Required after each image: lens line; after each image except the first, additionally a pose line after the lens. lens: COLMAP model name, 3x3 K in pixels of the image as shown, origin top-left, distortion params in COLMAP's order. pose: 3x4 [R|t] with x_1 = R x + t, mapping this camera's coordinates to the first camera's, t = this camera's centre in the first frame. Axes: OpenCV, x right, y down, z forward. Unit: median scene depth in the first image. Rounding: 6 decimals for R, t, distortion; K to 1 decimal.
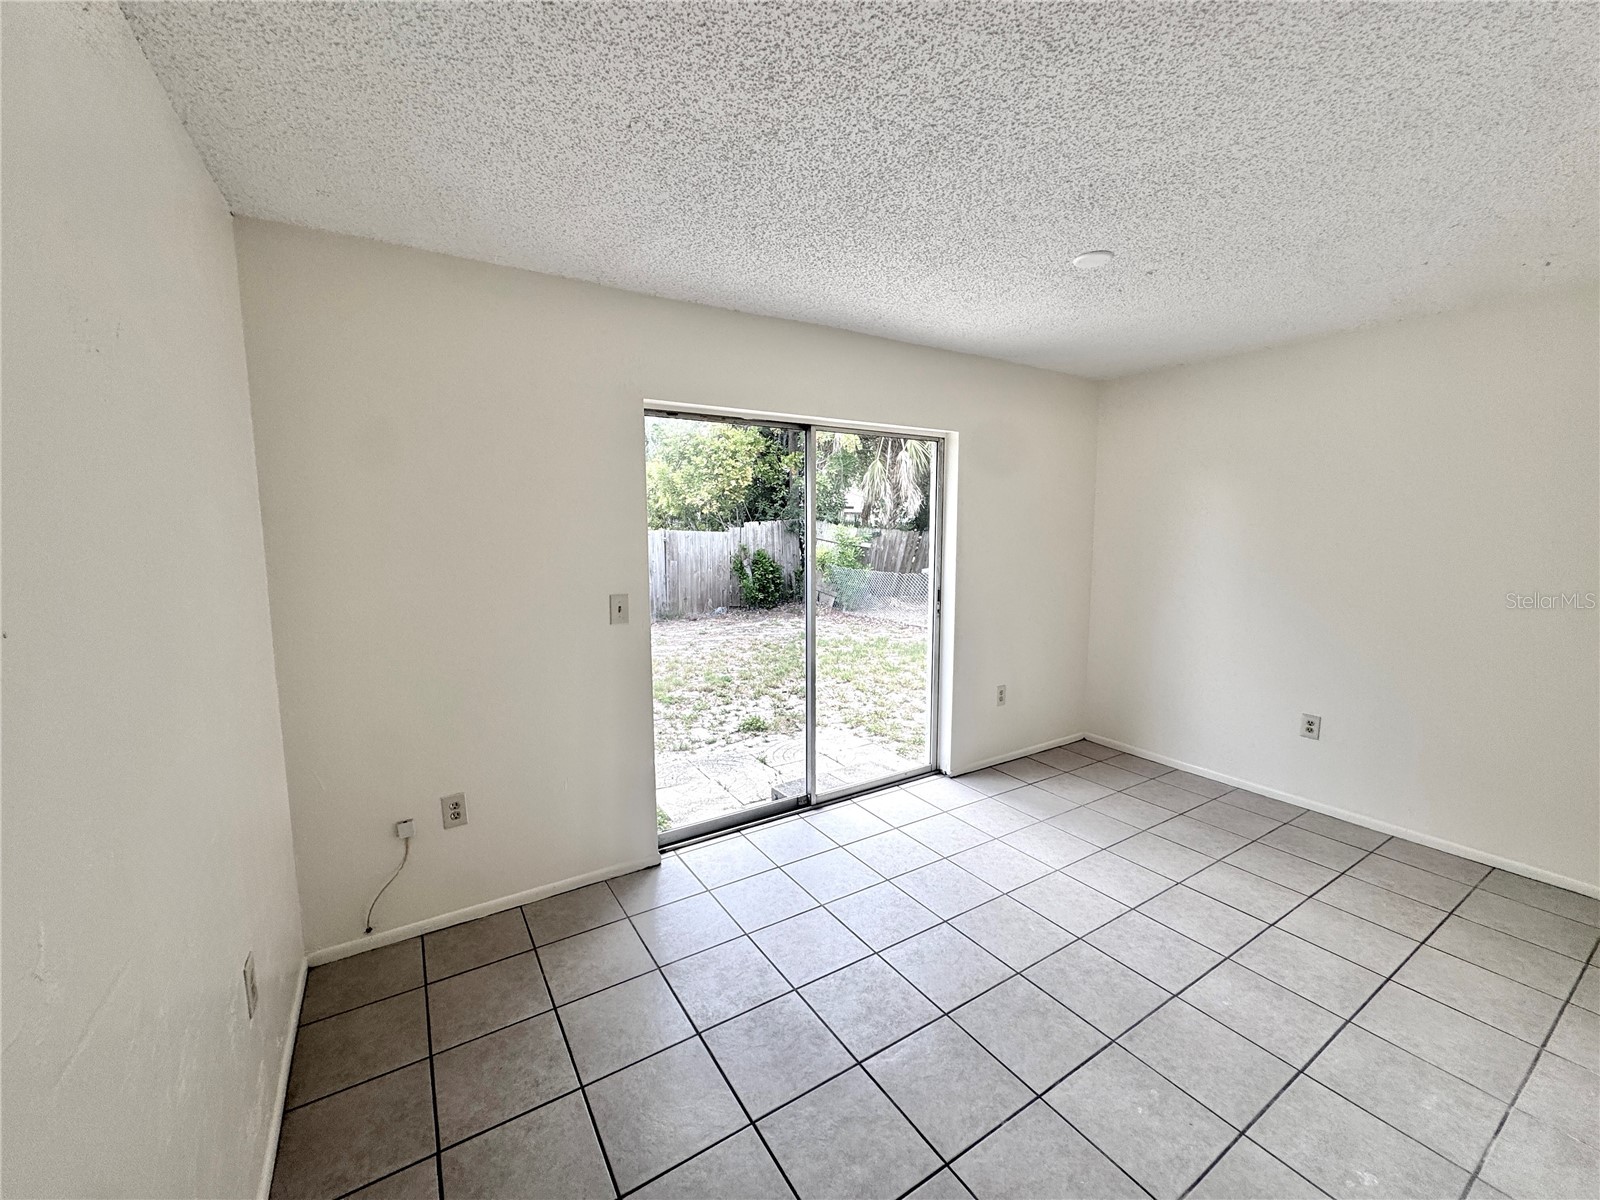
lens RADIAL K [[643.6, 0, 795.5], [0, 643.6, 595.8], [0, 0, 1]] dist [-0.004676, 0.000747]
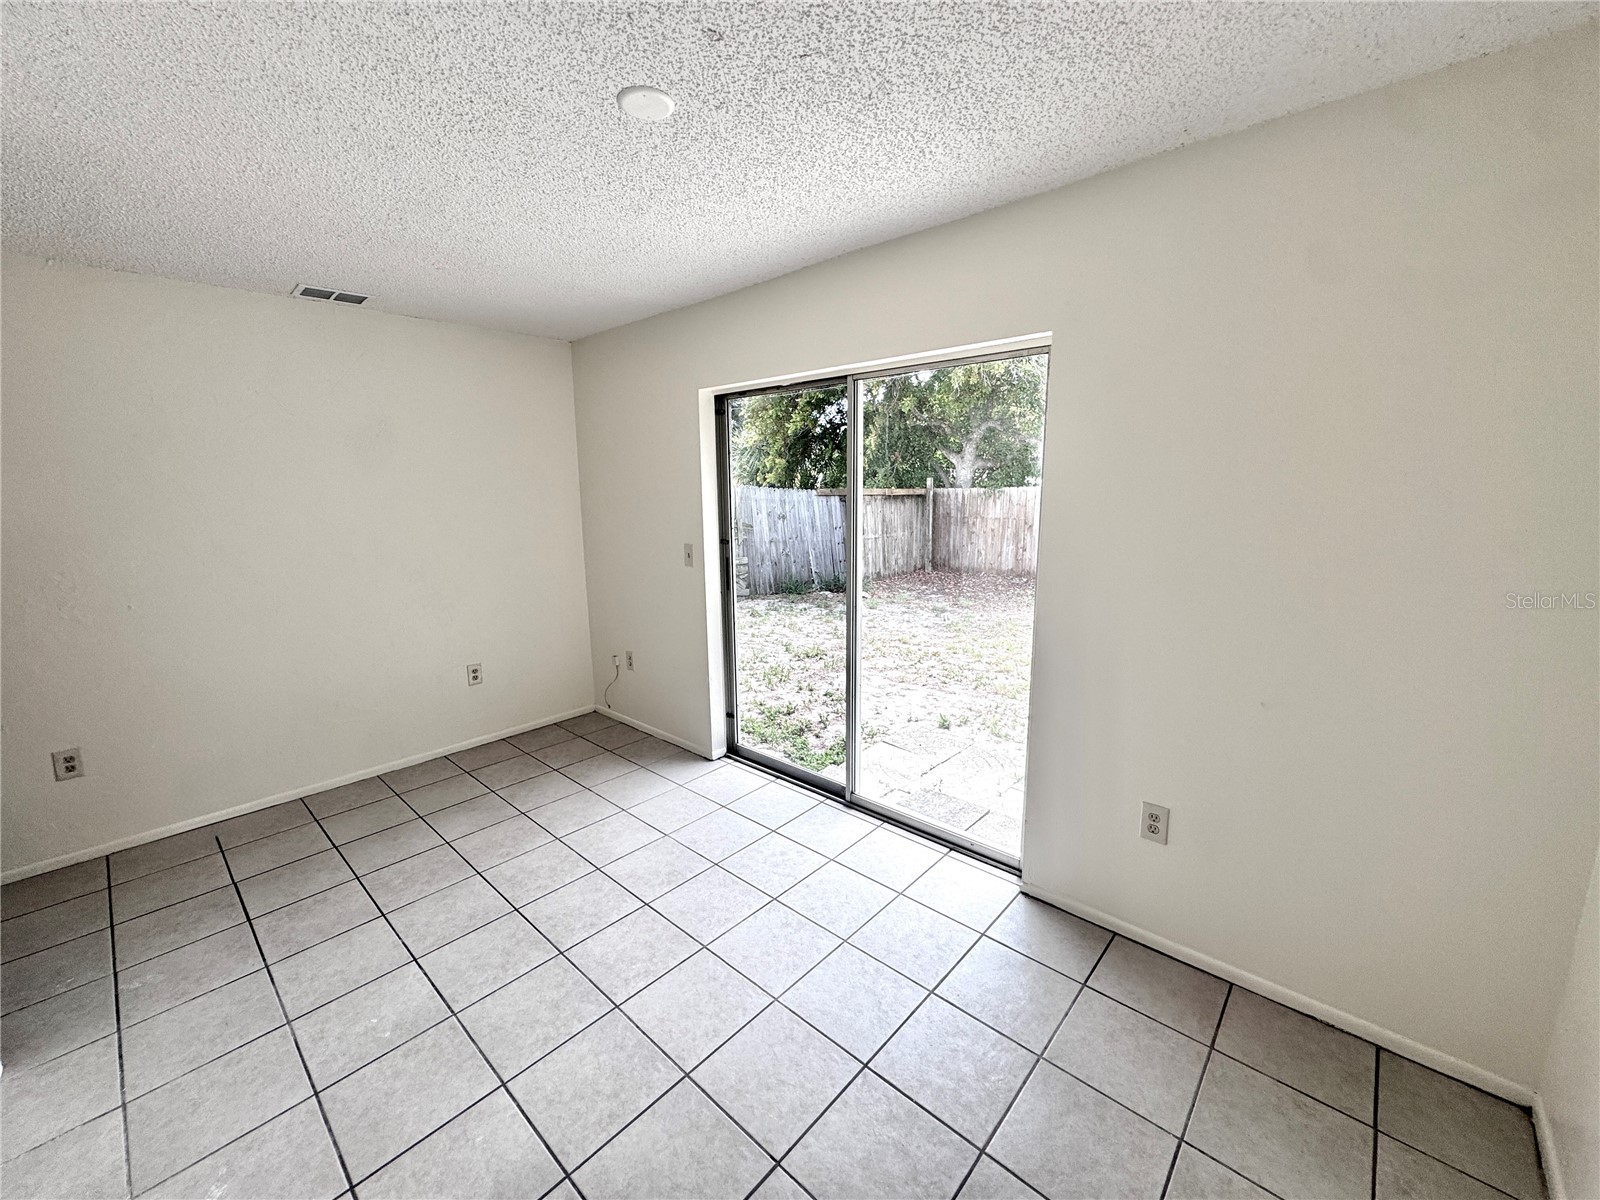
lens RADIAL K [[643.6, 0, 801.8], [0, 643.6, 598.1], [0, 0, 1]] dist [-0.004676, 0.000747]
pose [[0.267296, 0.169003, -0.948678, 1.174590], [-0.095478, 0.984300, 0.148448, -0.123241], [0.958873, 0.050898, 0.279236, 0.951017]]
